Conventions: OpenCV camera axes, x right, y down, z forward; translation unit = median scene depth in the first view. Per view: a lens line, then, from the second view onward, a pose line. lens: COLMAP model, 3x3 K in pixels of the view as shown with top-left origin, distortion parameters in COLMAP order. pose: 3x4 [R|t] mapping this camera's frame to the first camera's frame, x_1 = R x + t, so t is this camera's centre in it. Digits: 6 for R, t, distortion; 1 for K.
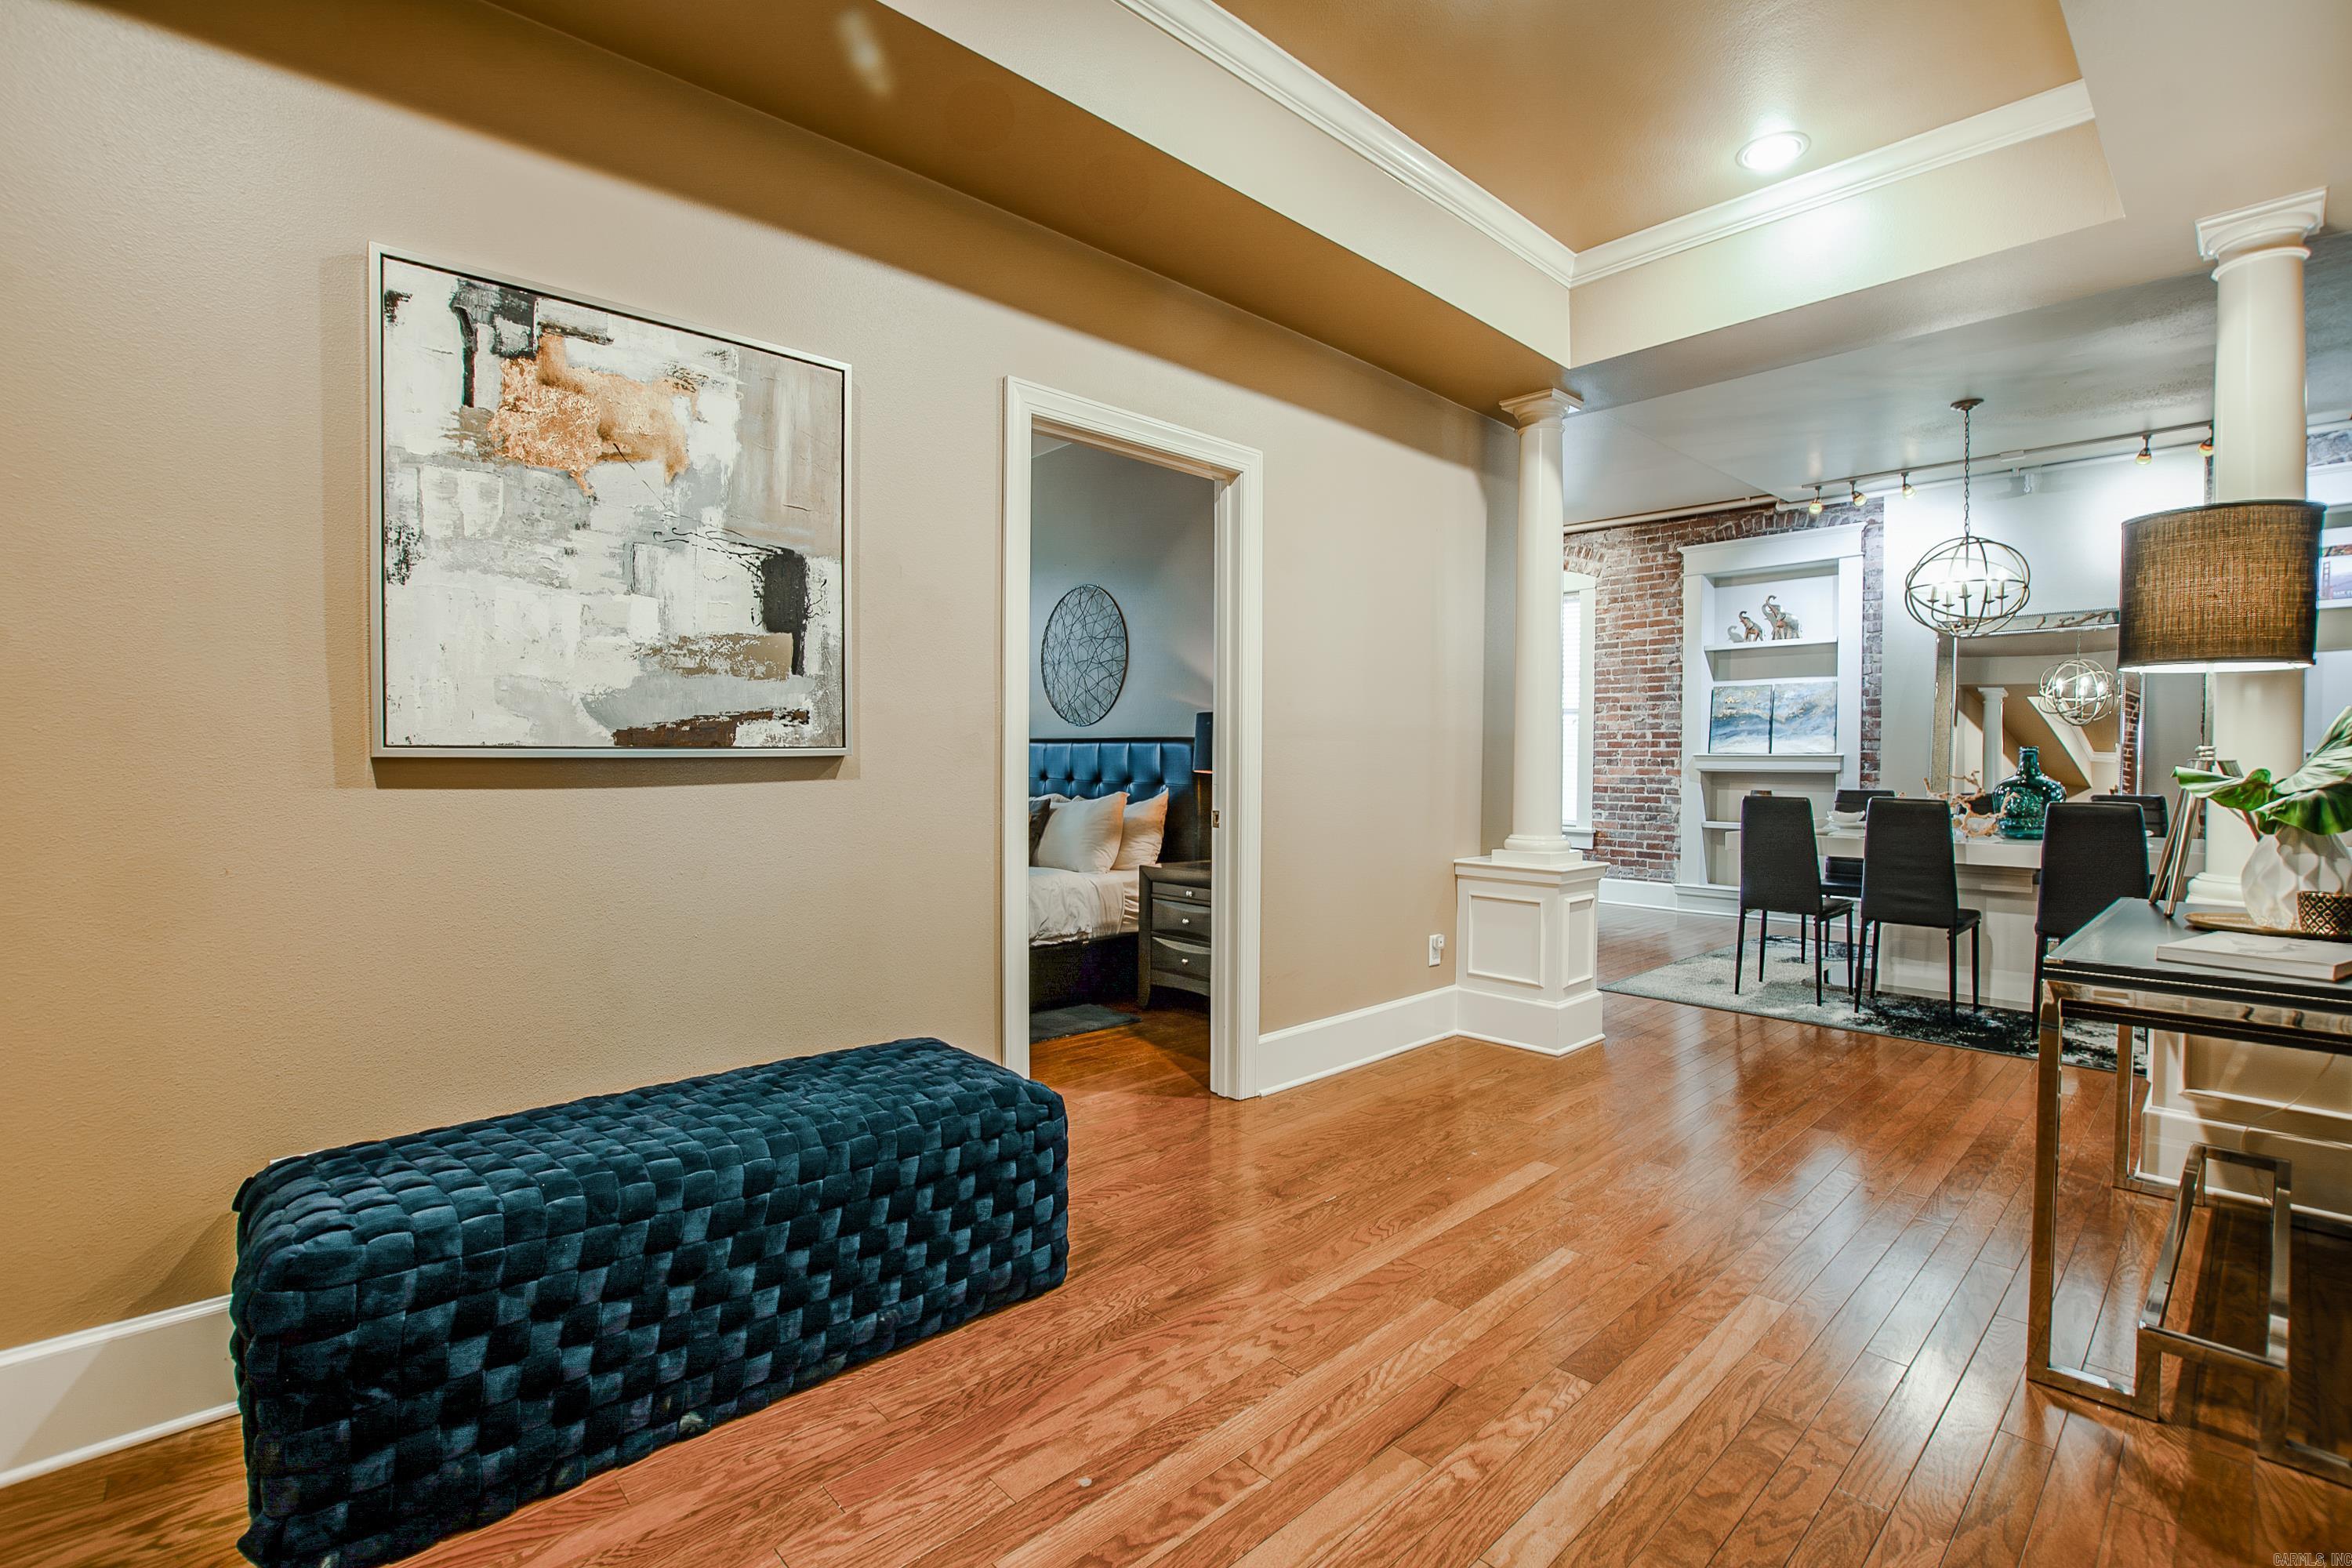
lens RADIAL K [[1041.5, 0, 1169.4], [0, 1041.5, 774.2], [0, 0, 1]] dist [-0.035599, 0.005082]
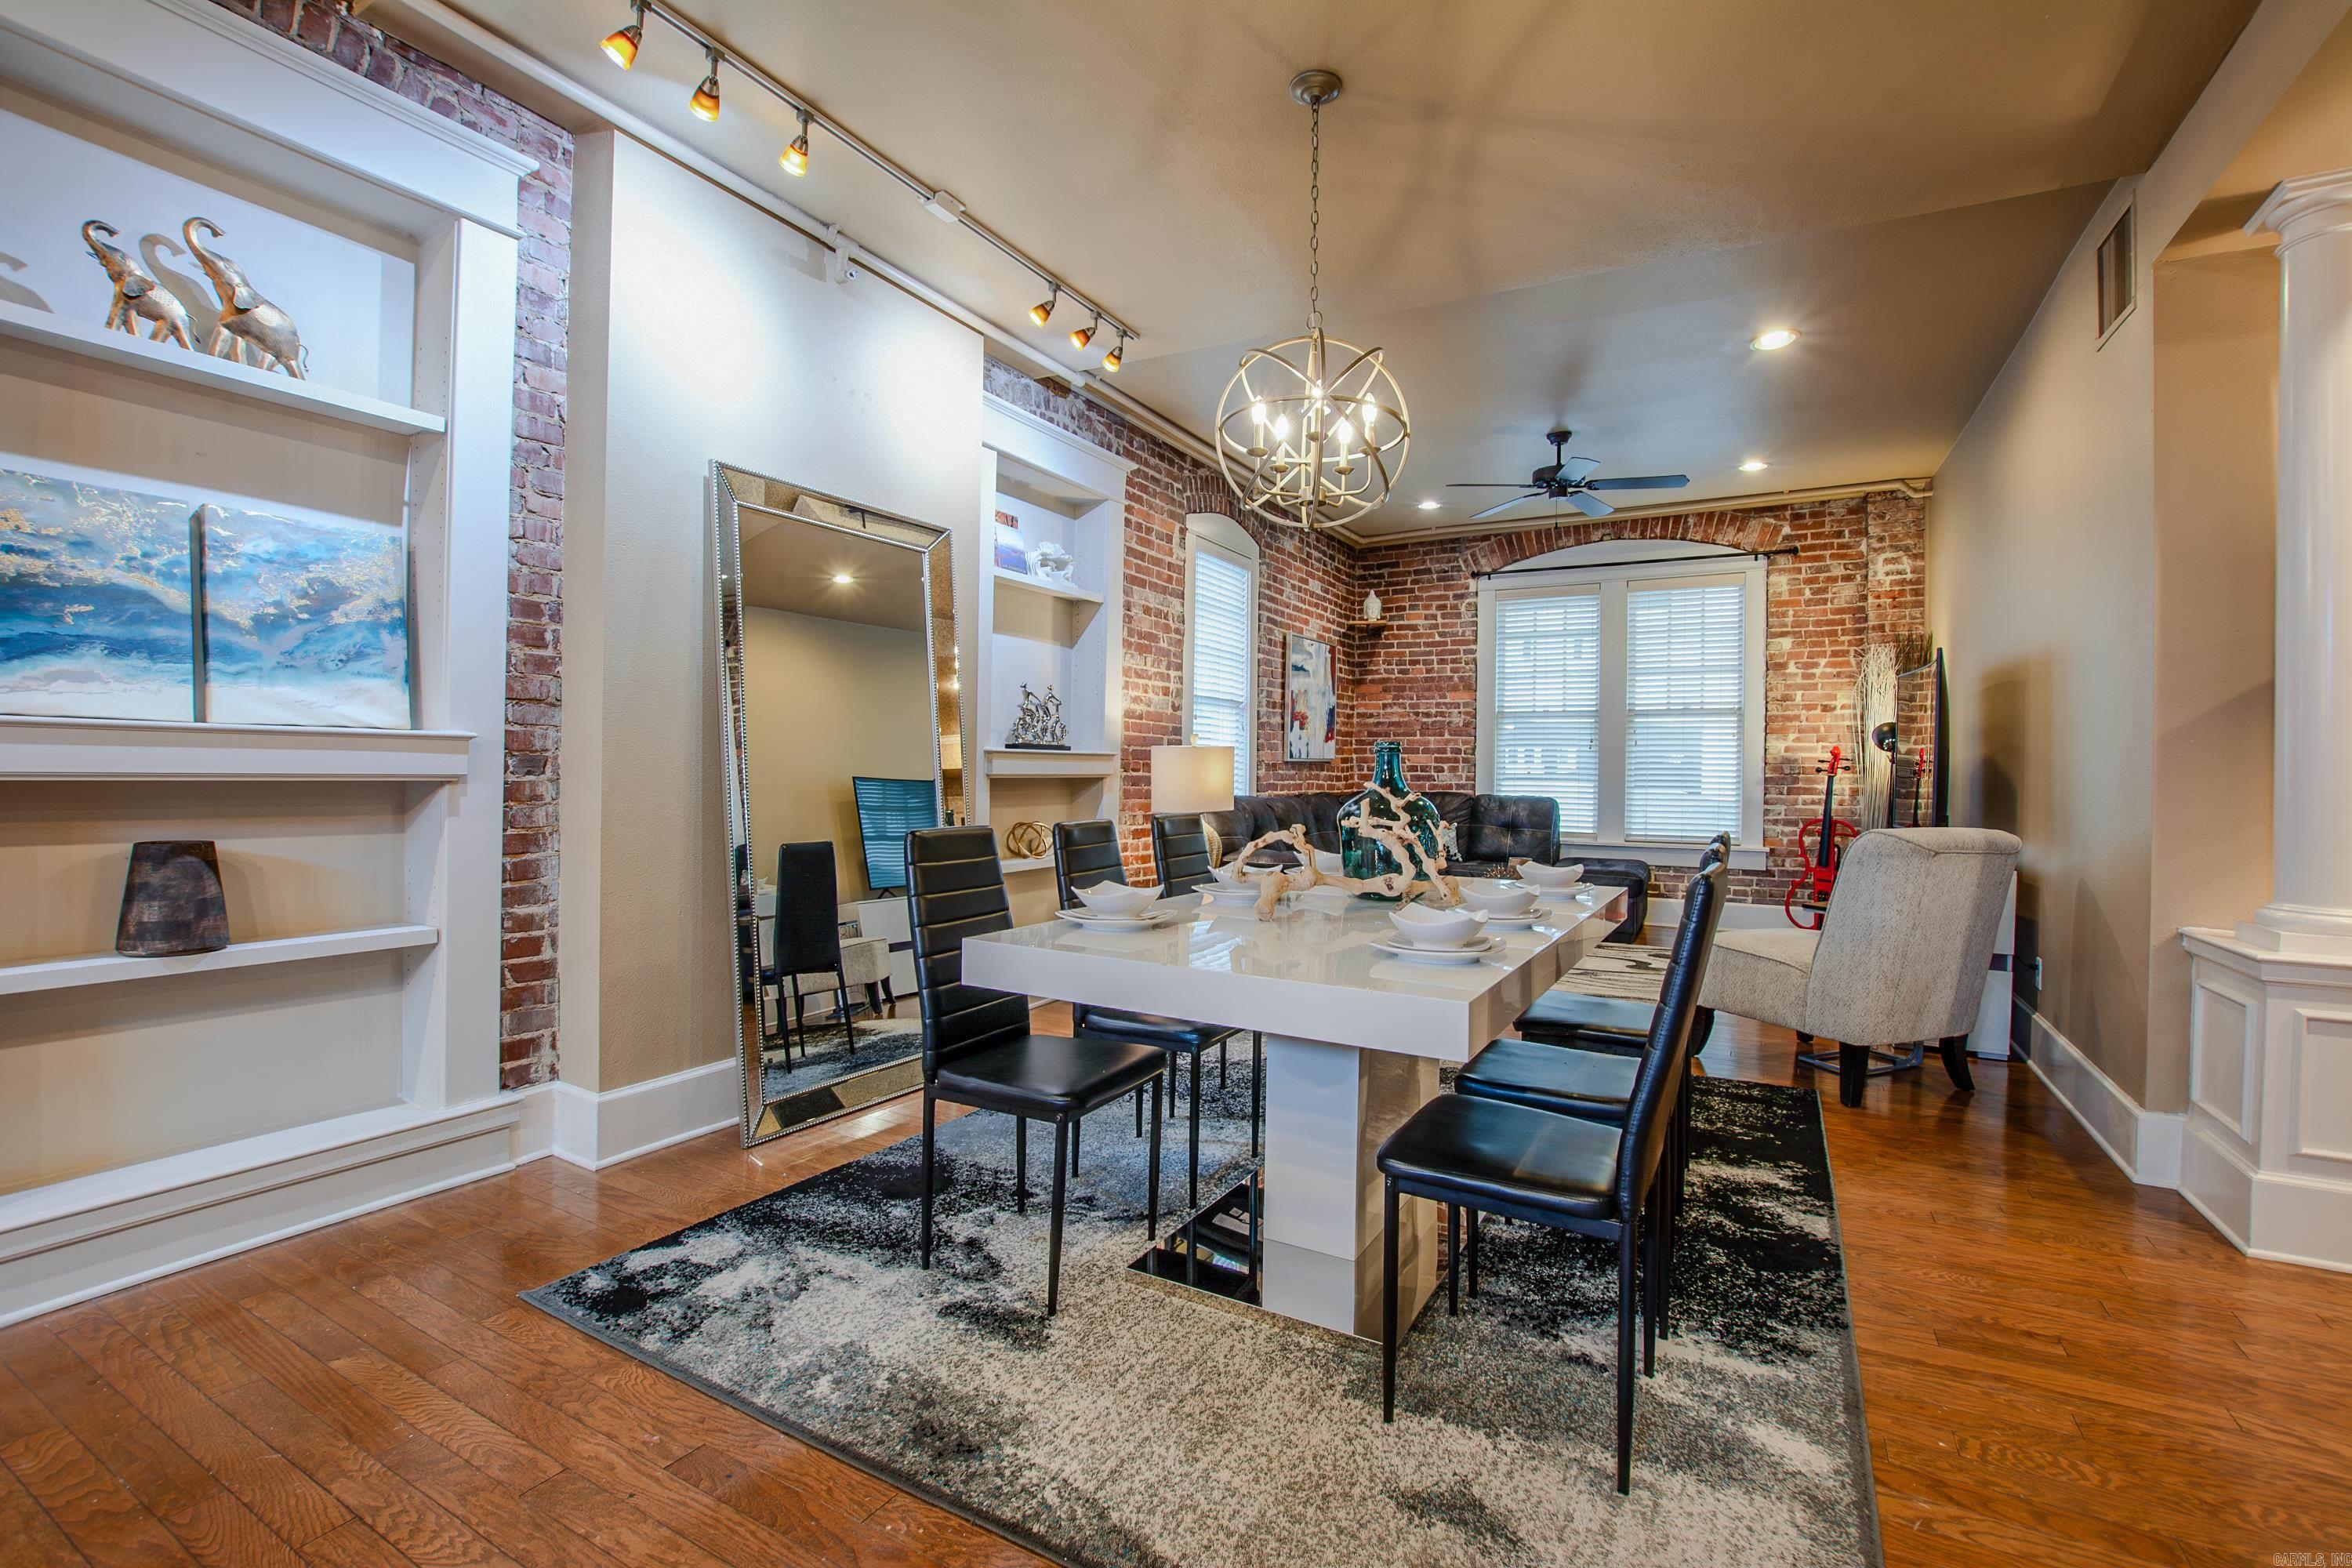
lens RADIAL K [[1041.5, 0, 1182.7], [0, 1041.5, 780.2], [0, 0, 1]] dist [-0.035599, 0.005082]
pose [[-0.317875, -0.014539, 0.948021, 0.182482], [-0.002058, 0.999891, 0.014645, -0.007188], [-0.948130, 0.002704, -0.317870, 0.760074]]
